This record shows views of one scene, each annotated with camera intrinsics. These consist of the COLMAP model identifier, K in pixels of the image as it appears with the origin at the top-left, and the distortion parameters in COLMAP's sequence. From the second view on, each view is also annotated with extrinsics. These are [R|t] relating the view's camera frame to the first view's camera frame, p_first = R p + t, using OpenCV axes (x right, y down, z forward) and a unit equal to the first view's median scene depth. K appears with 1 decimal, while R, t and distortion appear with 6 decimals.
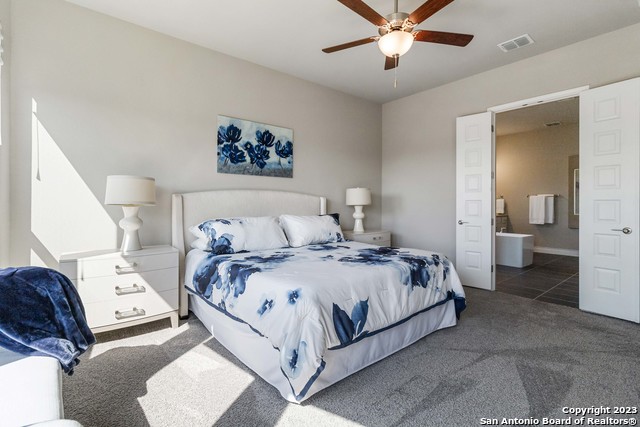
lens RADIAL K [[299.0, 0, 321.4], [0, 299.0, 201.0], [0, 0, 1]] dist [0.001822, 0.000141]
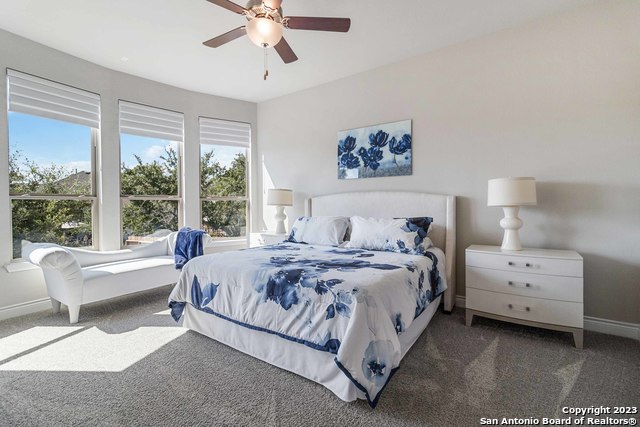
lens RADIAL K [[299.0, 0, 321.4], [0, 299.0, 201.0], [0, 0, 1]] dist [0.001822, 0.000141]
pose [[0.247257, -0.014988, -0.968834, 0.740300], [0.010674, 0.999862, -0.012744, 0.007229], [0.968891, -0.007190, 0.247383, 0.577789]]
